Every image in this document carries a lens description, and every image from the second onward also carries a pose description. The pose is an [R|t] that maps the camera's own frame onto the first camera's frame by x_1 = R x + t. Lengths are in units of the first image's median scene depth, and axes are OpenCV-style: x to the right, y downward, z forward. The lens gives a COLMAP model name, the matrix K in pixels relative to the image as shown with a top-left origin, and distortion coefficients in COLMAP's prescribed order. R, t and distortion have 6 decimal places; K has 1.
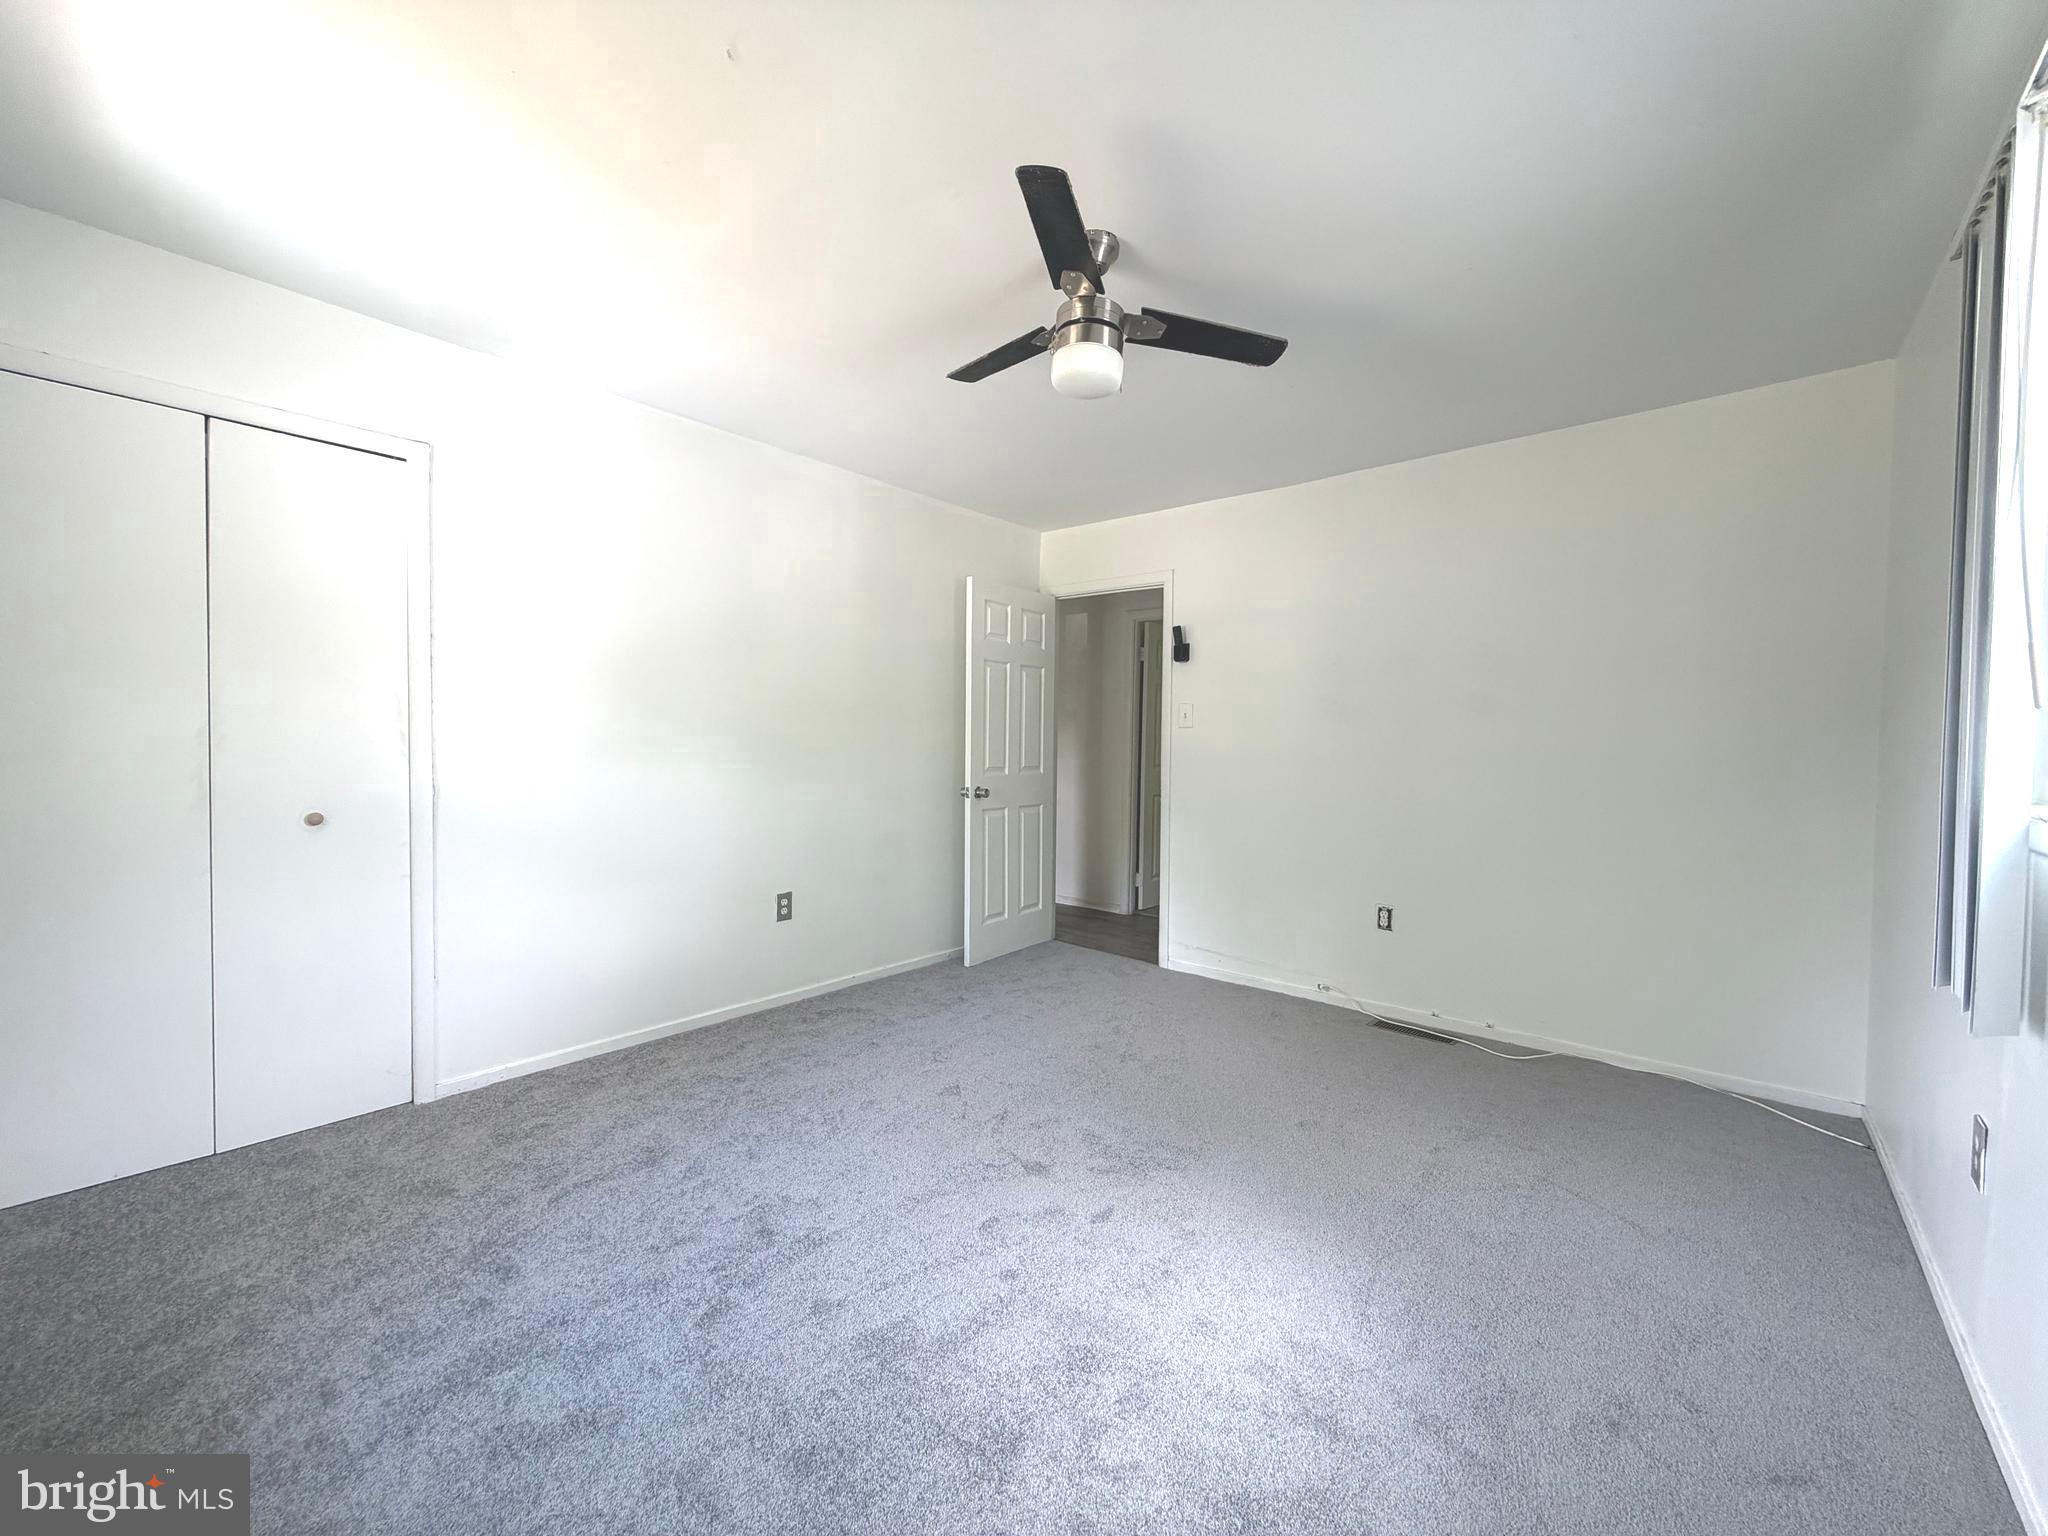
lens RADIAL K [[816.2, 0, 1014.2], [0, 816.2, 767.2], [0, 0, 1]] dist [0.000931, 0.000383]
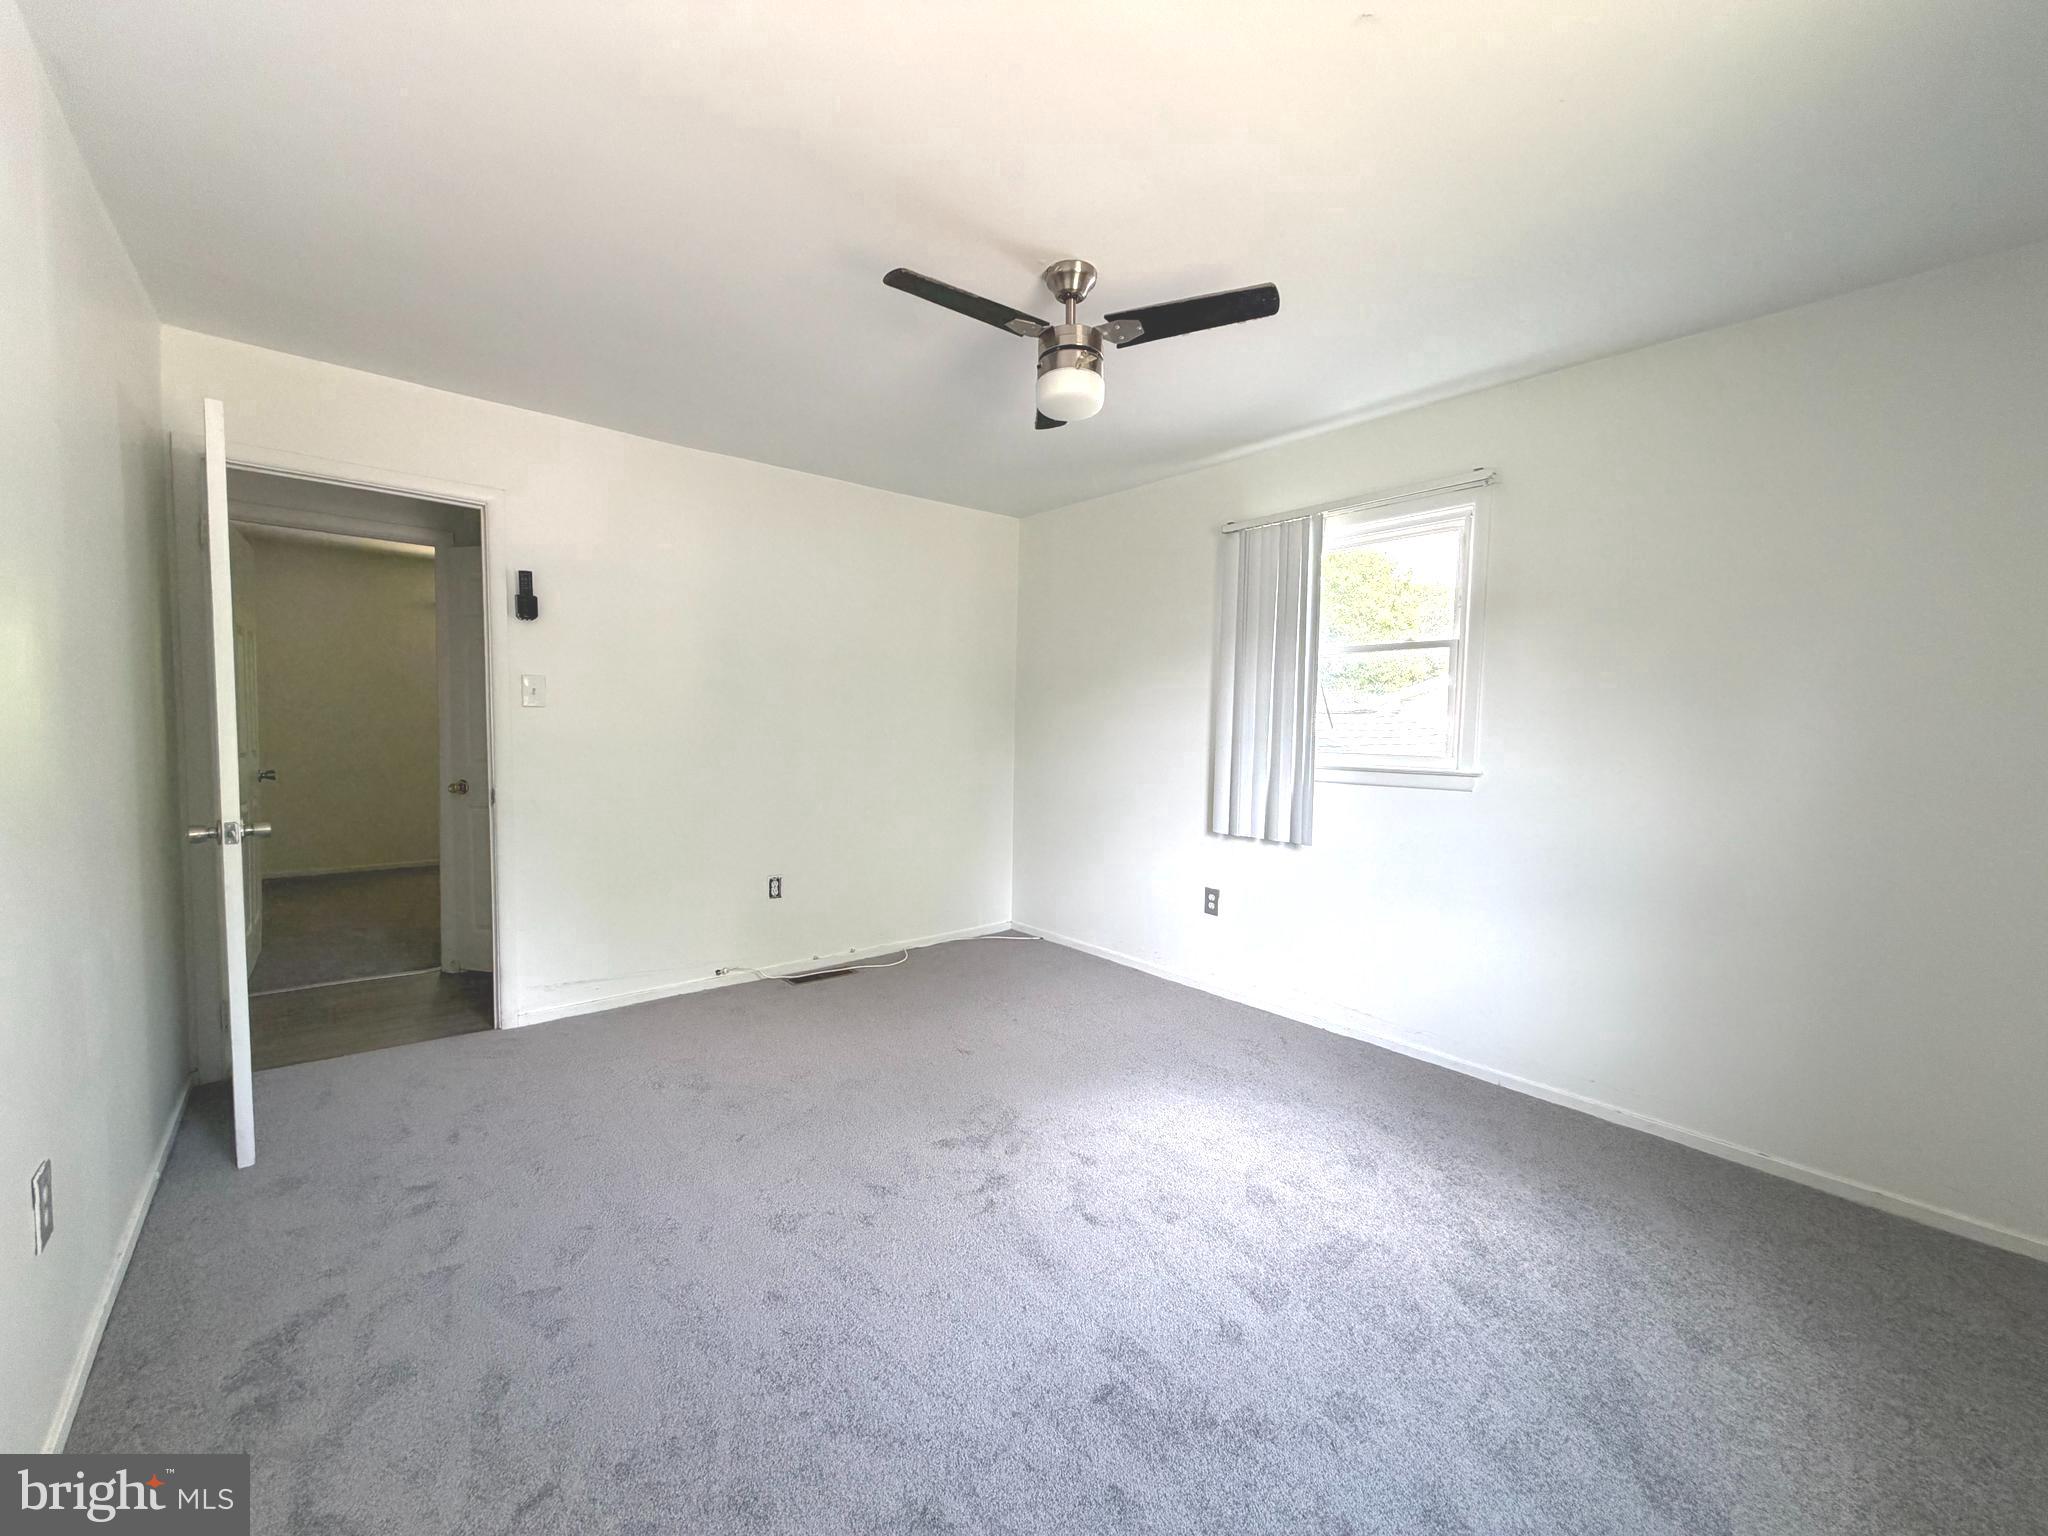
lens RADIAL K [[816.2, 0, 1014.2], [0, 816.2, 767.2], [0, 0, 1]] dist [0.000931, 0.000383]
pose [[0.159898, -0.067677, 0.984811, -0.553943], [0.019303, 0.997671, 0.065427, -0.039608], [-0.986945, 0.008548, 0.160832, 0.509775]]
